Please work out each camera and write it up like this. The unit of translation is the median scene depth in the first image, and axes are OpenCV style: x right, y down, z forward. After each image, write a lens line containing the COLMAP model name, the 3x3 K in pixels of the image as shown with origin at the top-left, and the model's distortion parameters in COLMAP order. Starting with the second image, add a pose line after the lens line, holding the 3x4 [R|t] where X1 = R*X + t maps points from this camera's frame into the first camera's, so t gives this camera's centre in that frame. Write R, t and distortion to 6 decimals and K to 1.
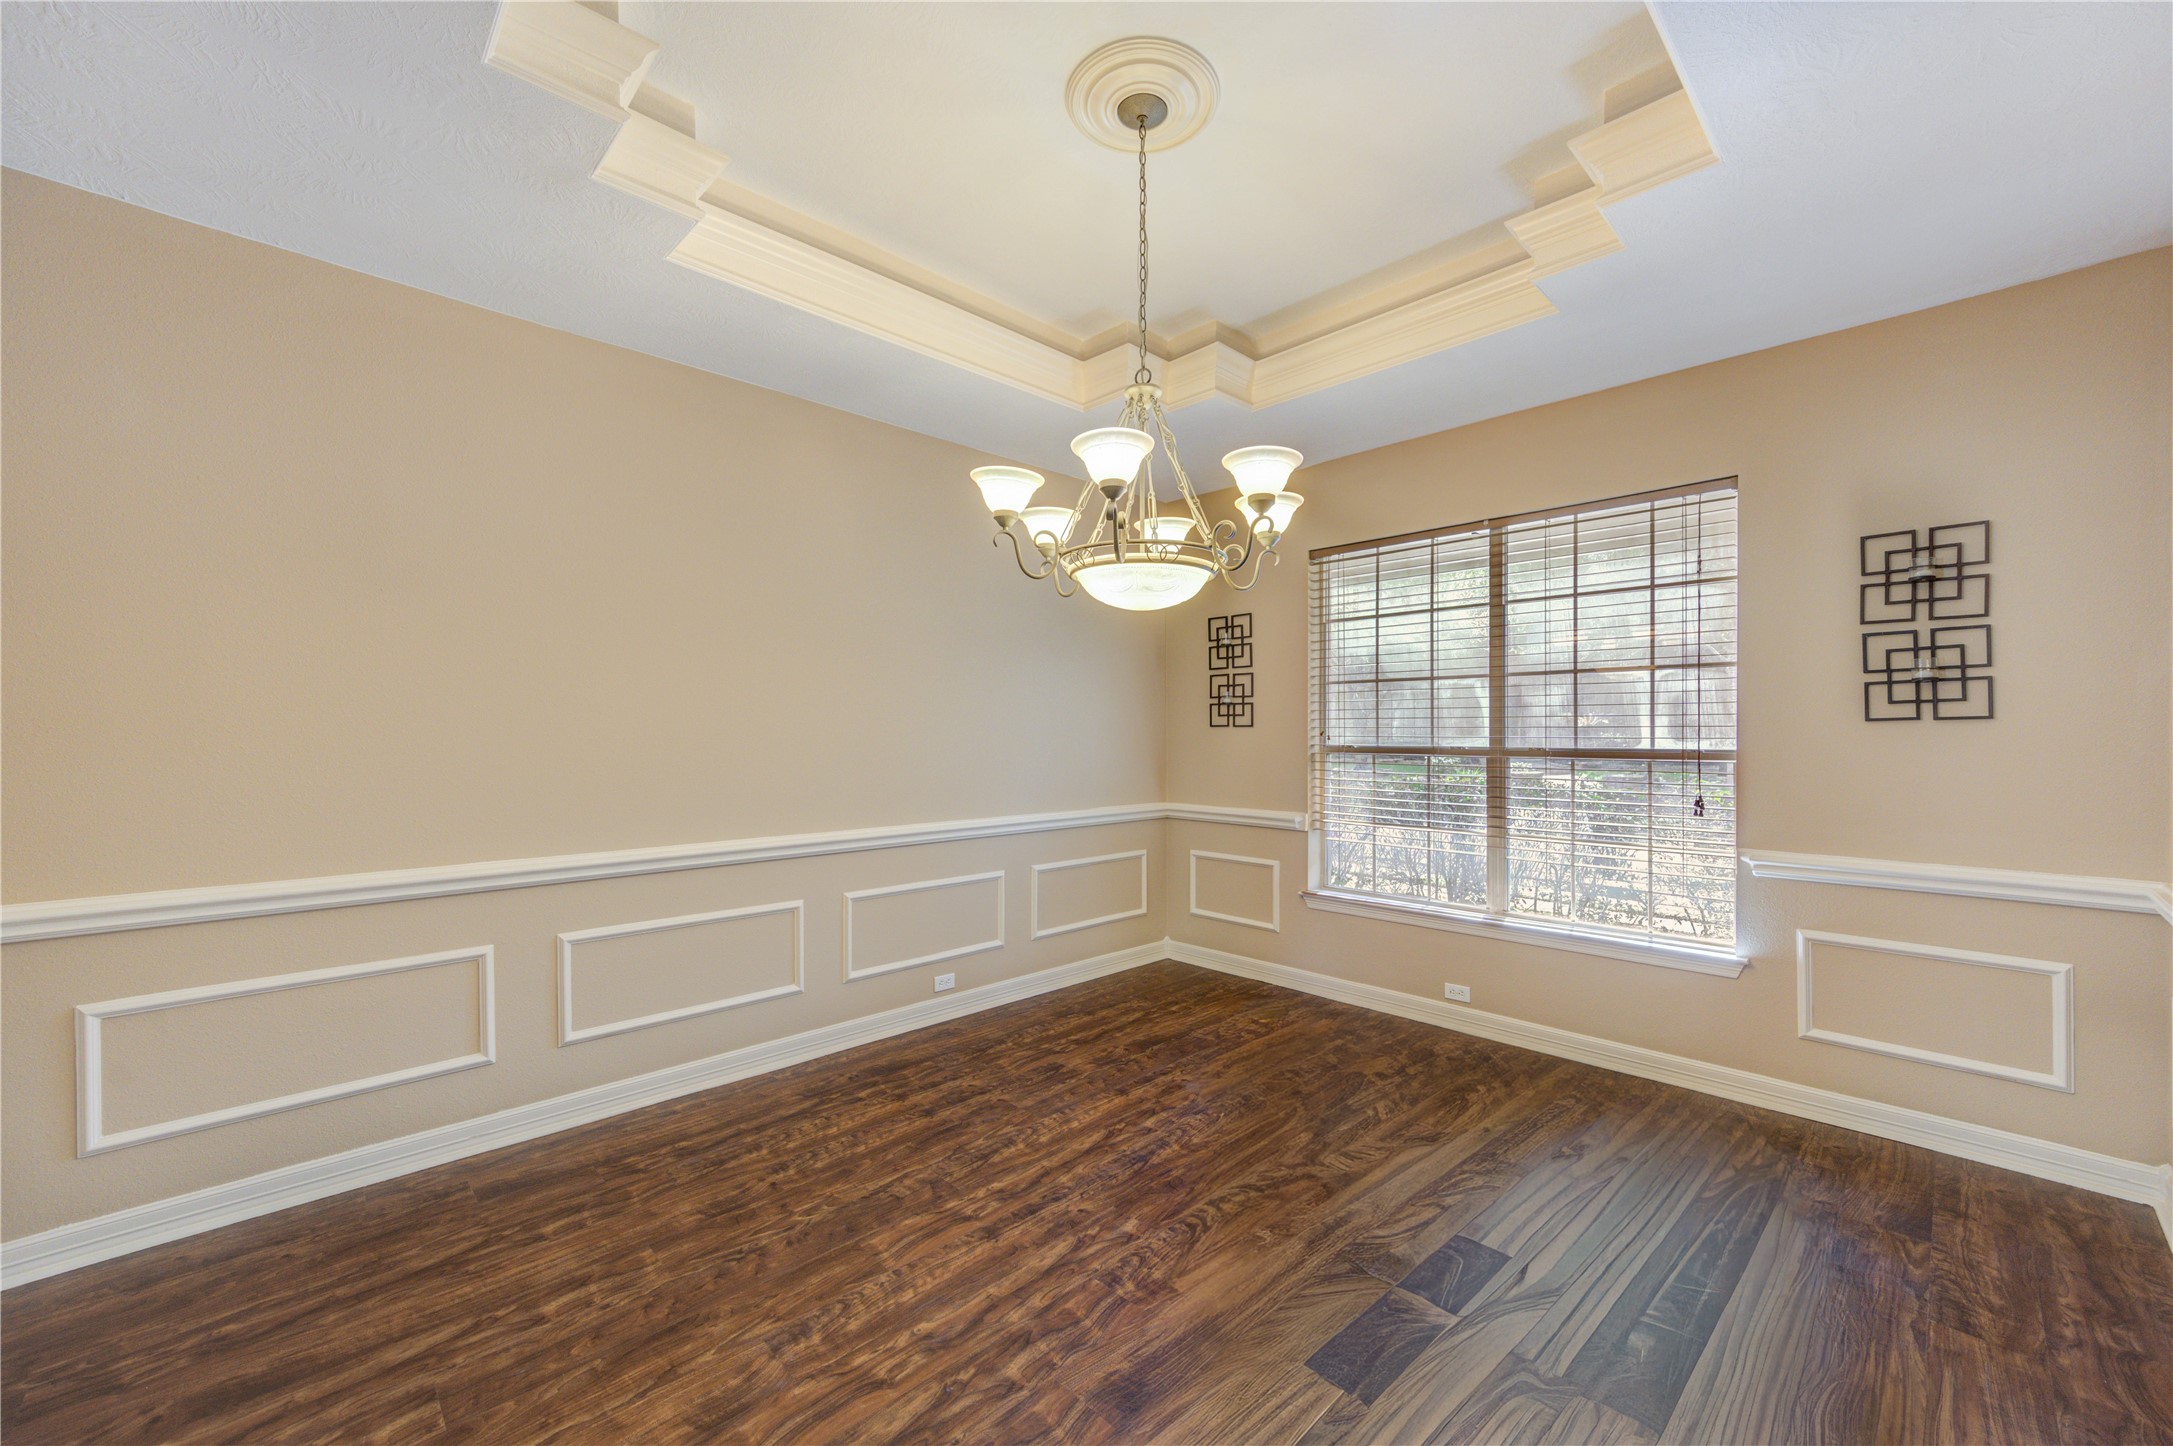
lens RADIAL K [[846.5, 0, 1096.6], [0, 846.5, 732.3], [0, 0, 1]] dist [0.001499, 0.001219]
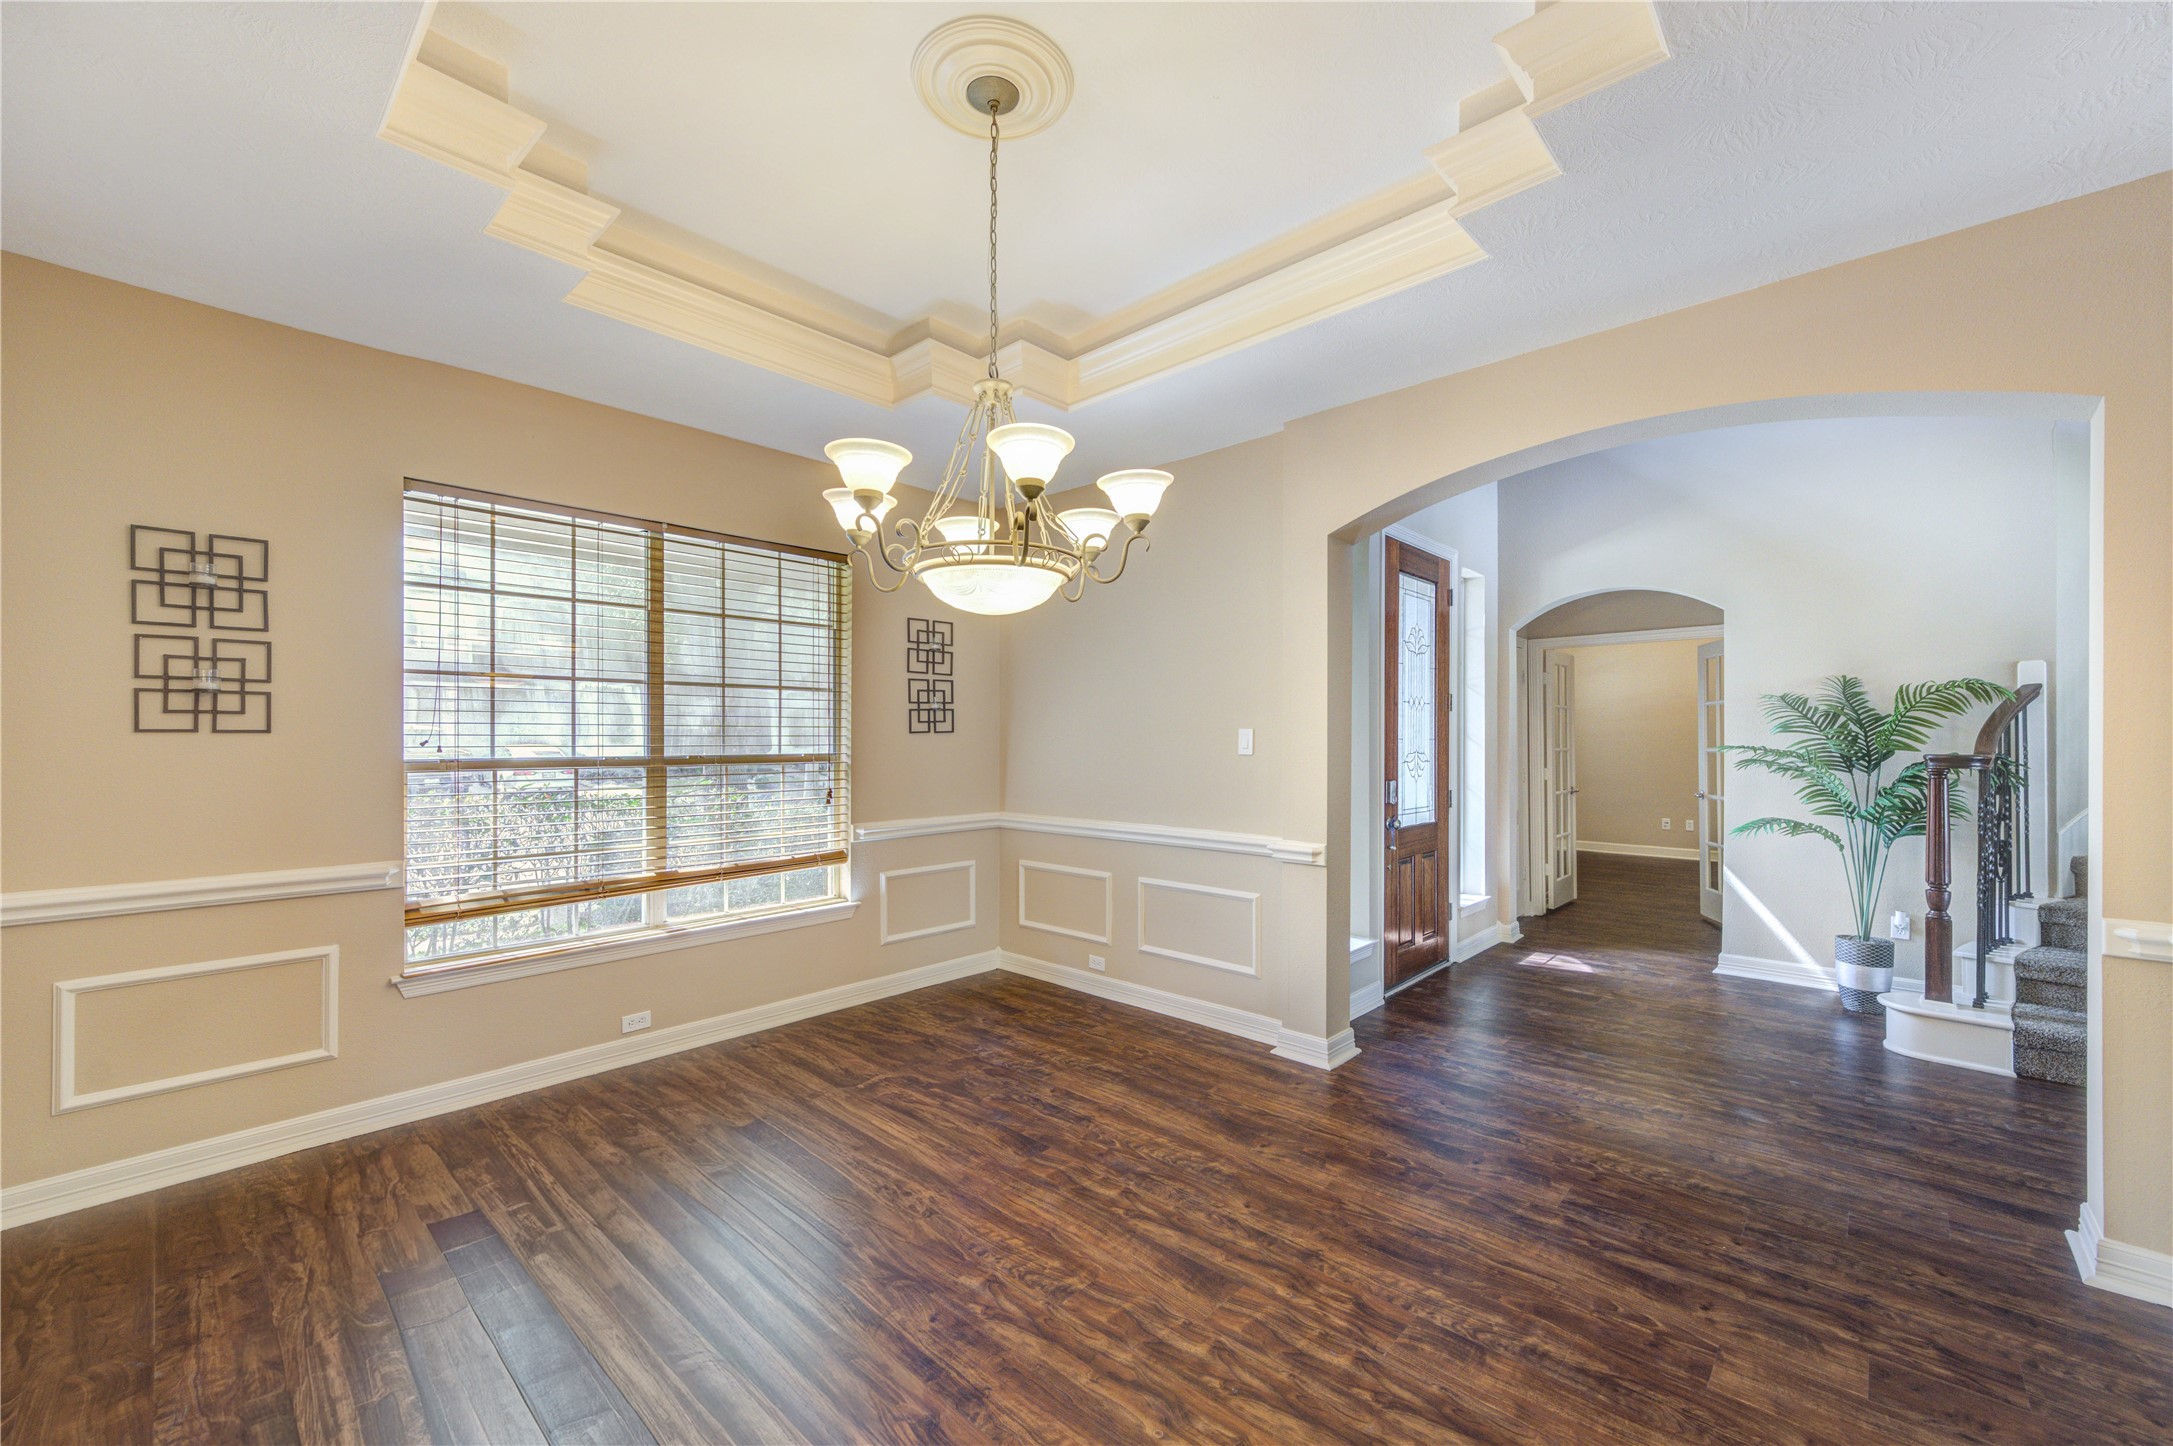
lens RADIAL K [[846.5, 0, 1097.7], [0, 846.5, 730.9], [0, 0, 1]] dist [0.001499, 0.001219]
pose [[-0.047315, 0.011583, 0.998813, -0.521636], [0.004833, 0.999924, -0.011367, 0.002024], [-0.998868, 0.004289, -0.047367, 0.534771]]
